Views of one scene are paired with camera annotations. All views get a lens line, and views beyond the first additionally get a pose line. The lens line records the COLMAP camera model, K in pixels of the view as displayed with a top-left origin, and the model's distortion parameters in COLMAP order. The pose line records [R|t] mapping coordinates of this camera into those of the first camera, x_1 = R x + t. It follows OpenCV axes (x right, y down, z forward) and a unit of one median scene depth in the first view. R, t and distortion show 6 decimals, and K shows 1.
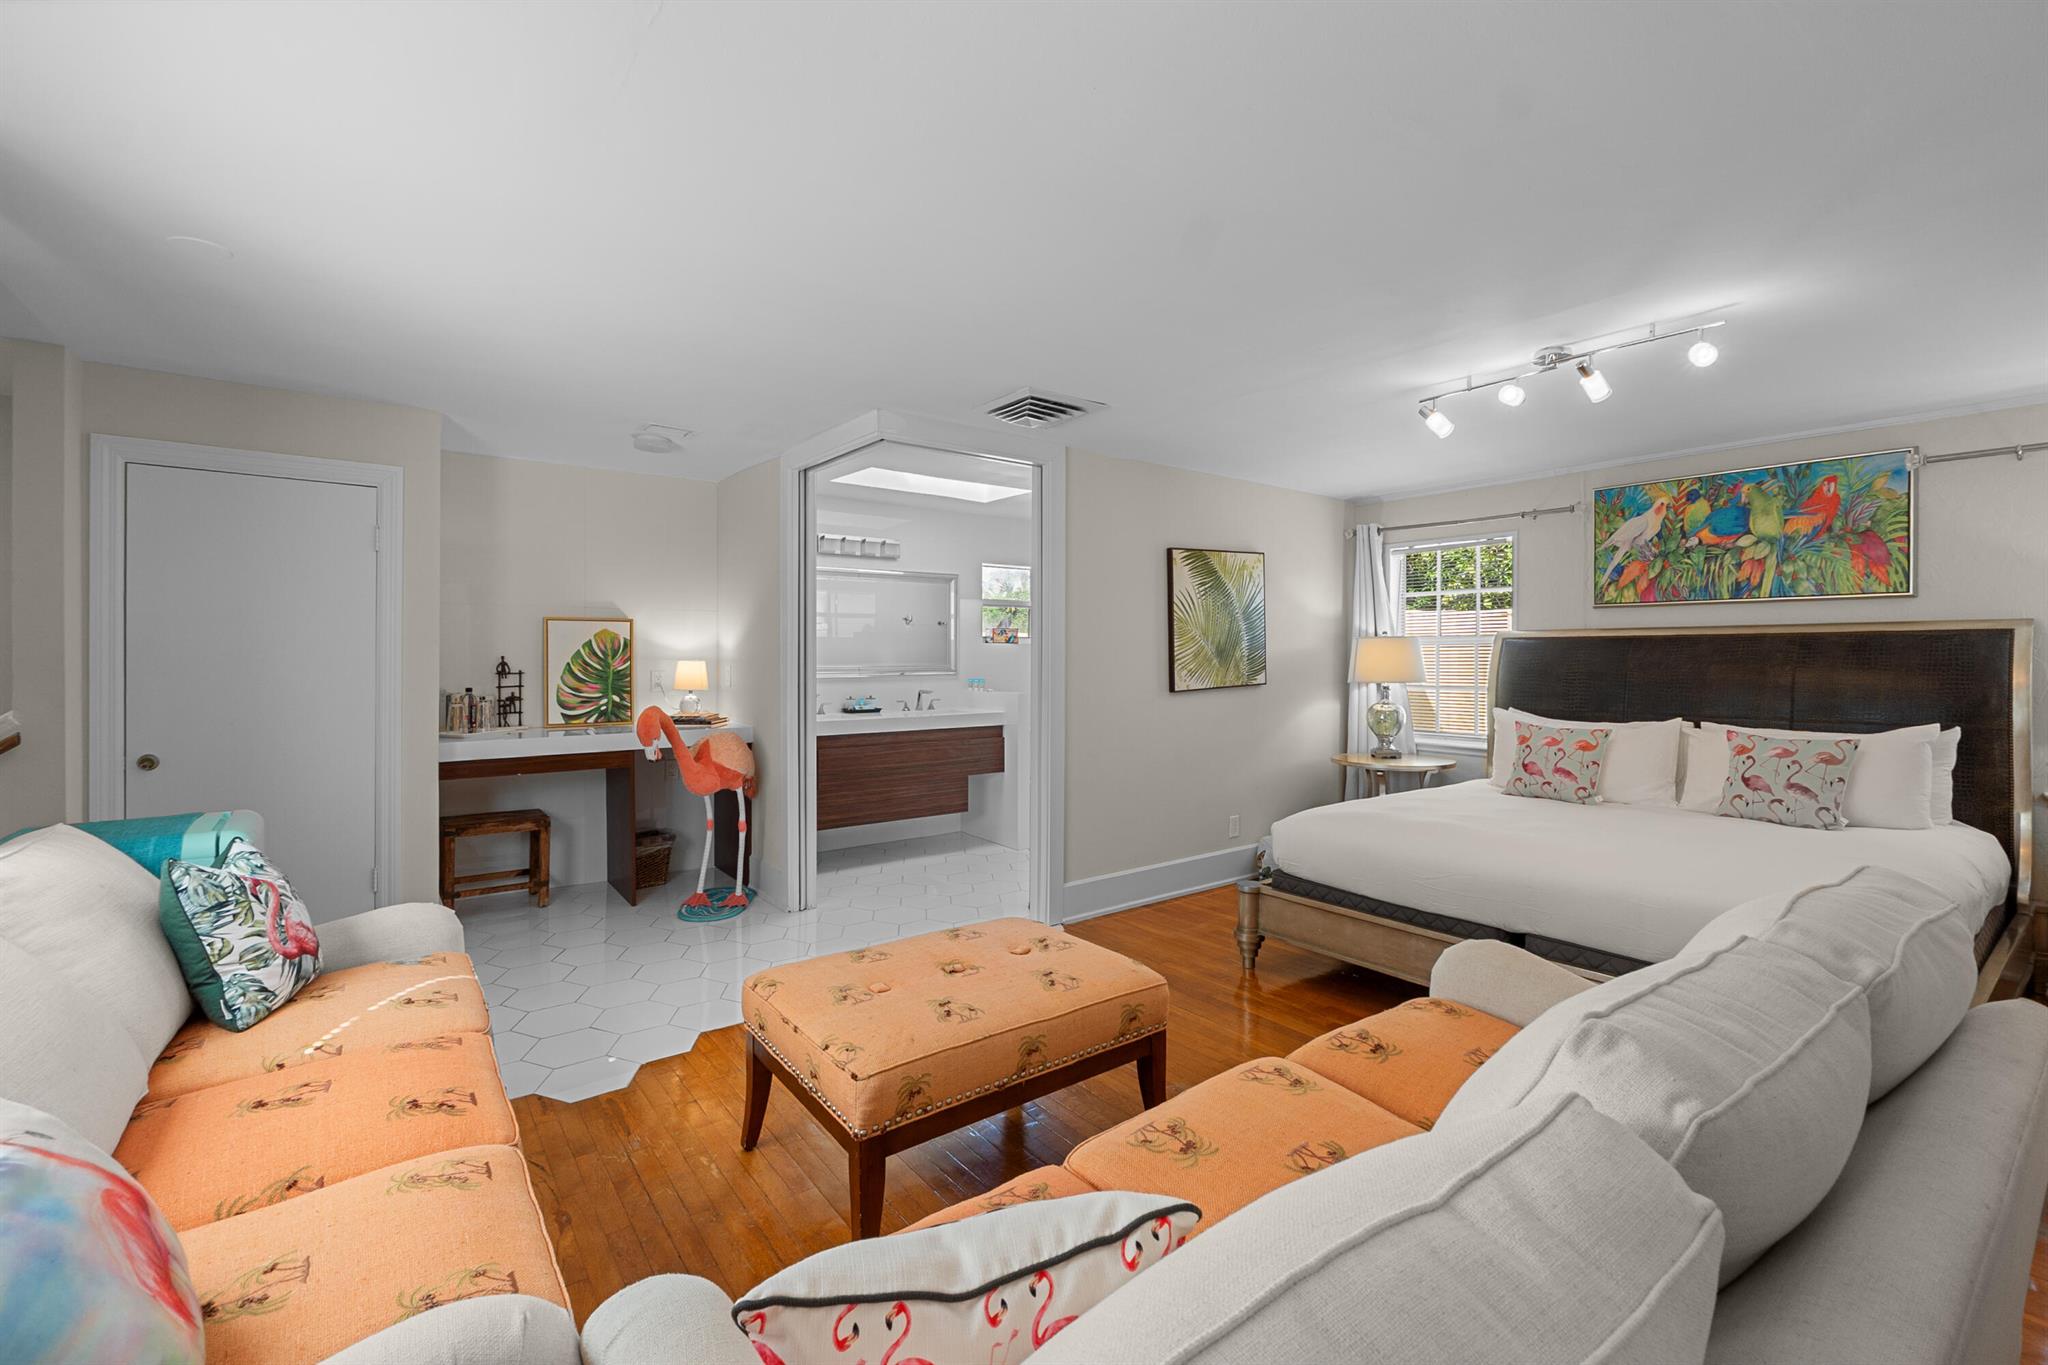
lens RADIAL K [[868.2, 0, 1011.8], [0, 868.2, 654.9], [0, 0, 1]] dist [-0.003572, -0.000225]
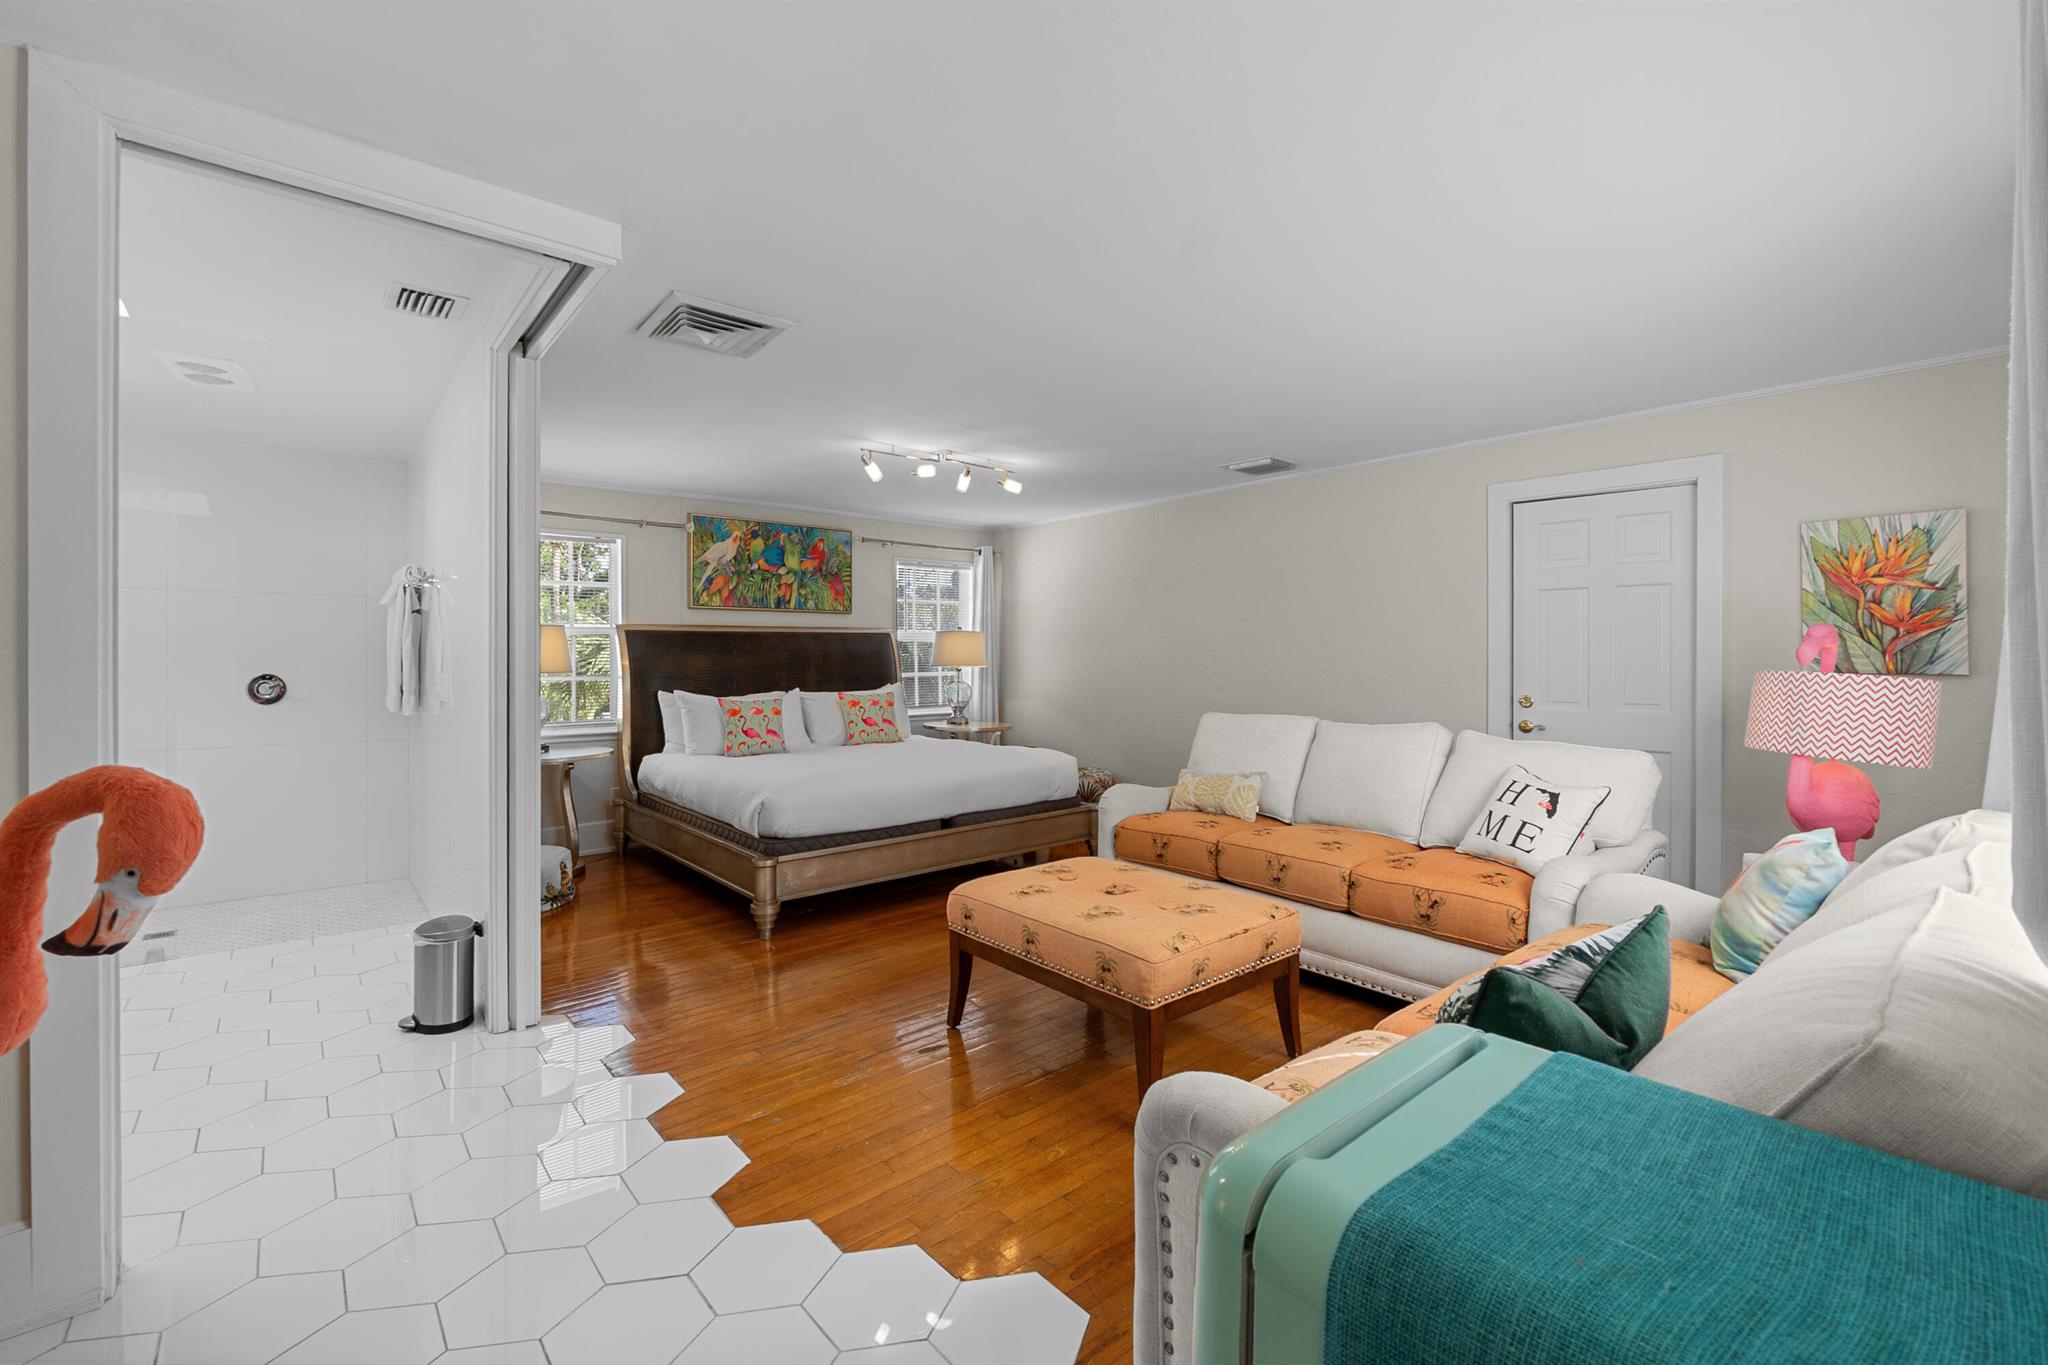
lens RADIAL K [[868.2, 0, 1011.8], [0, 868.2, 654.9], [0, 0, 1]] dist [-0.003572, -0.000225]
pose [[-0.049506, -0.001402, 0.998773, -0.625033], [0.002408, 0.999996, 0.001523, 0.013131], [-0.998771, 0.002481, -0.049503, 0.609800]]
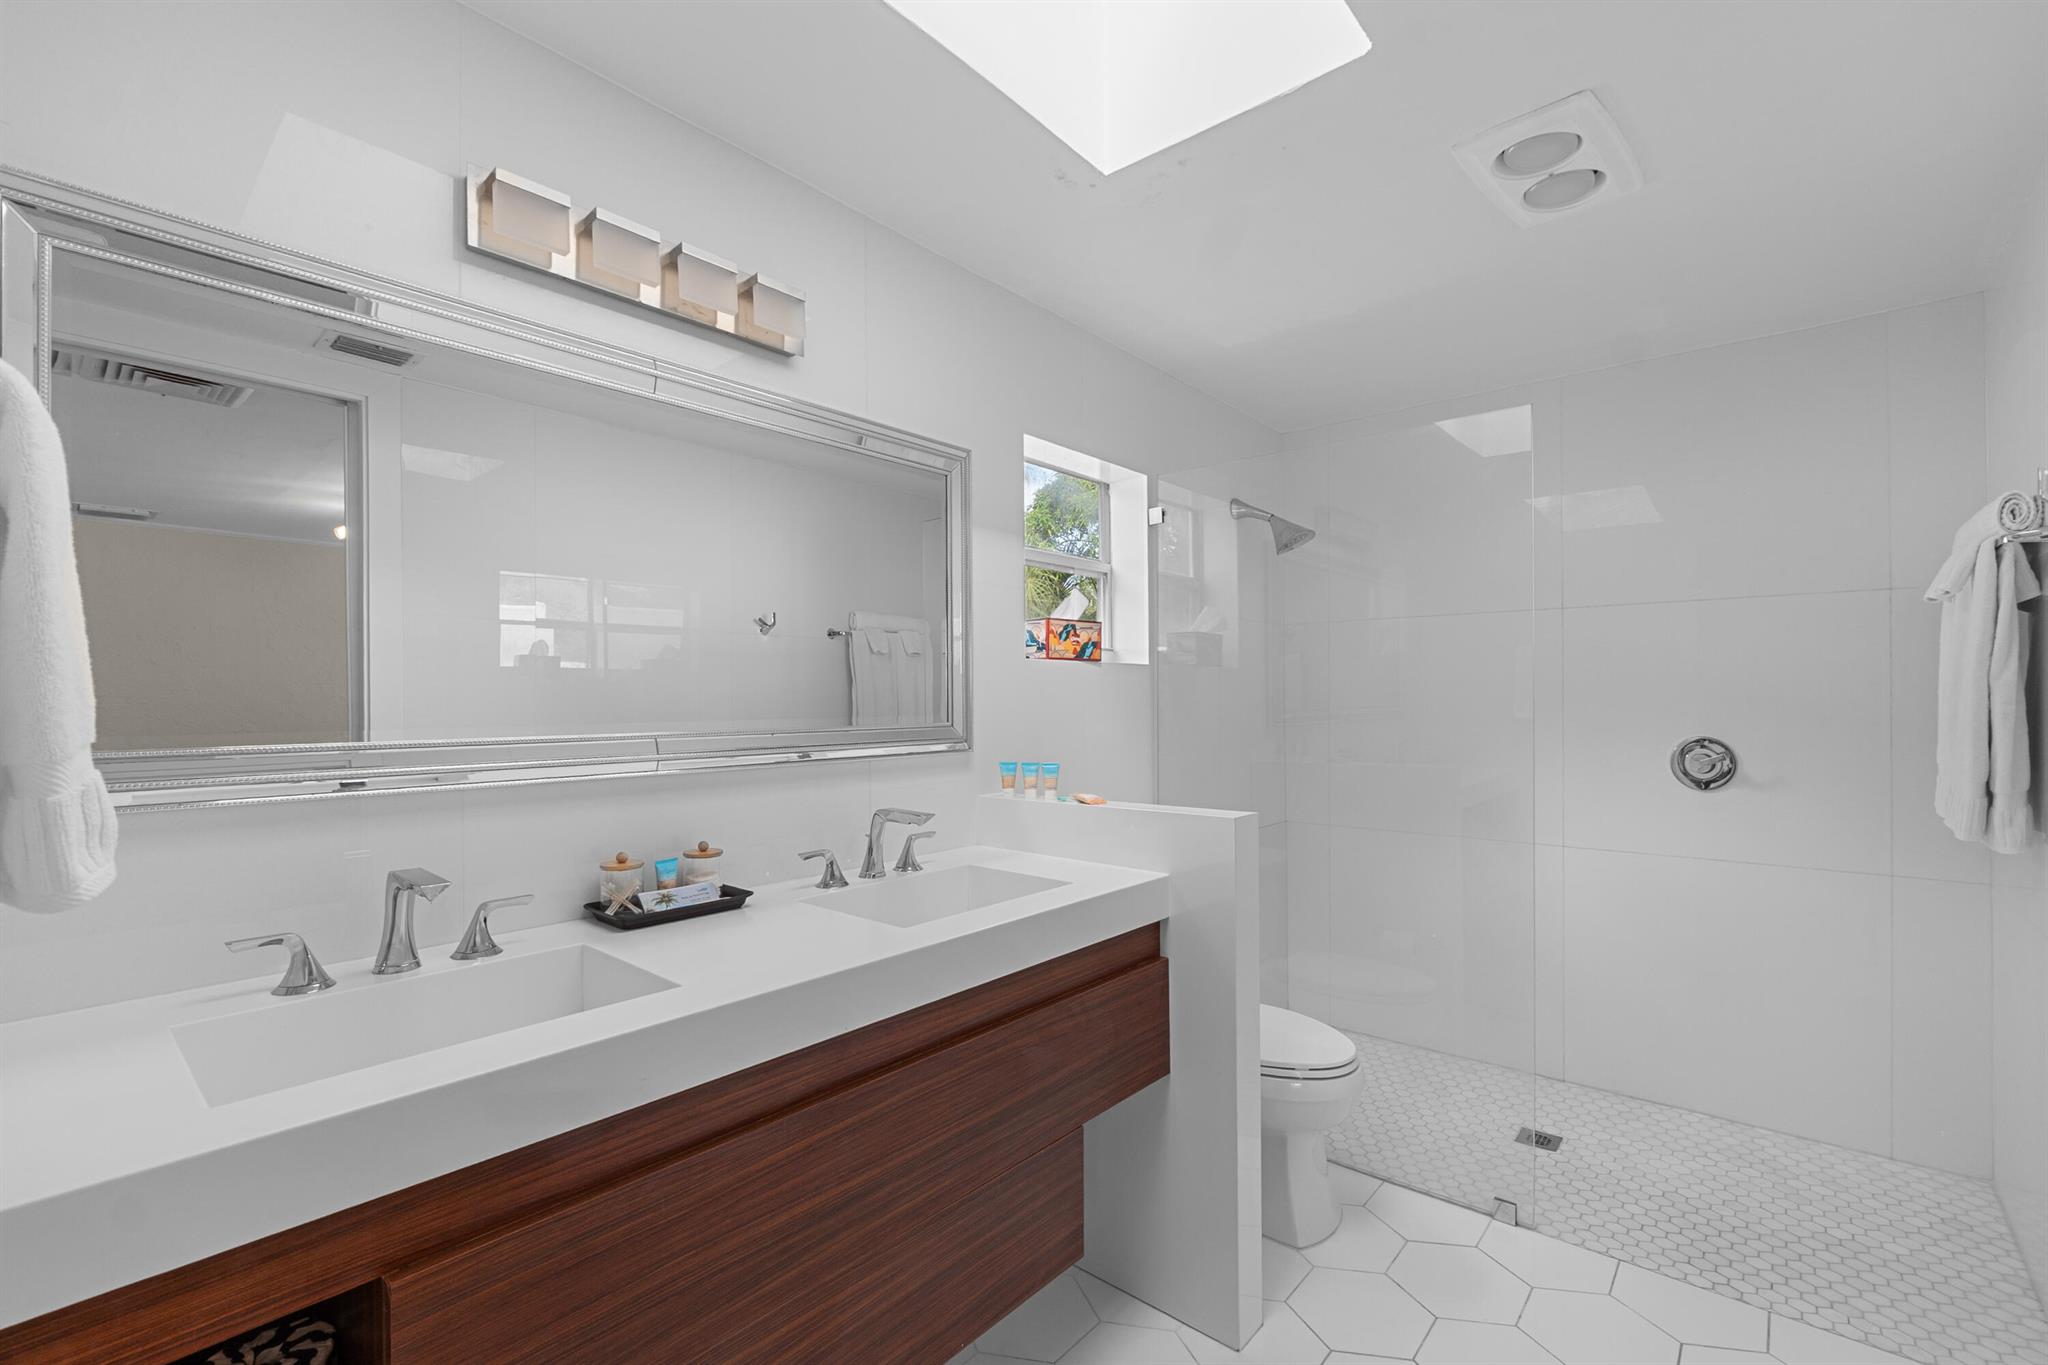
lens RADIAL K [[880.1, 0, 1011.3], [0, 880.1, 701.9], [0, 0, 1]] dist [0.000496, 0.000021]
pose [[0.976680, -0.003611, 0.214669, -0.167129], [0.005420, 0.999955, -0.007841, 0.010420], [-0.214631, 0.008822, 0.976655, 0.933989]]
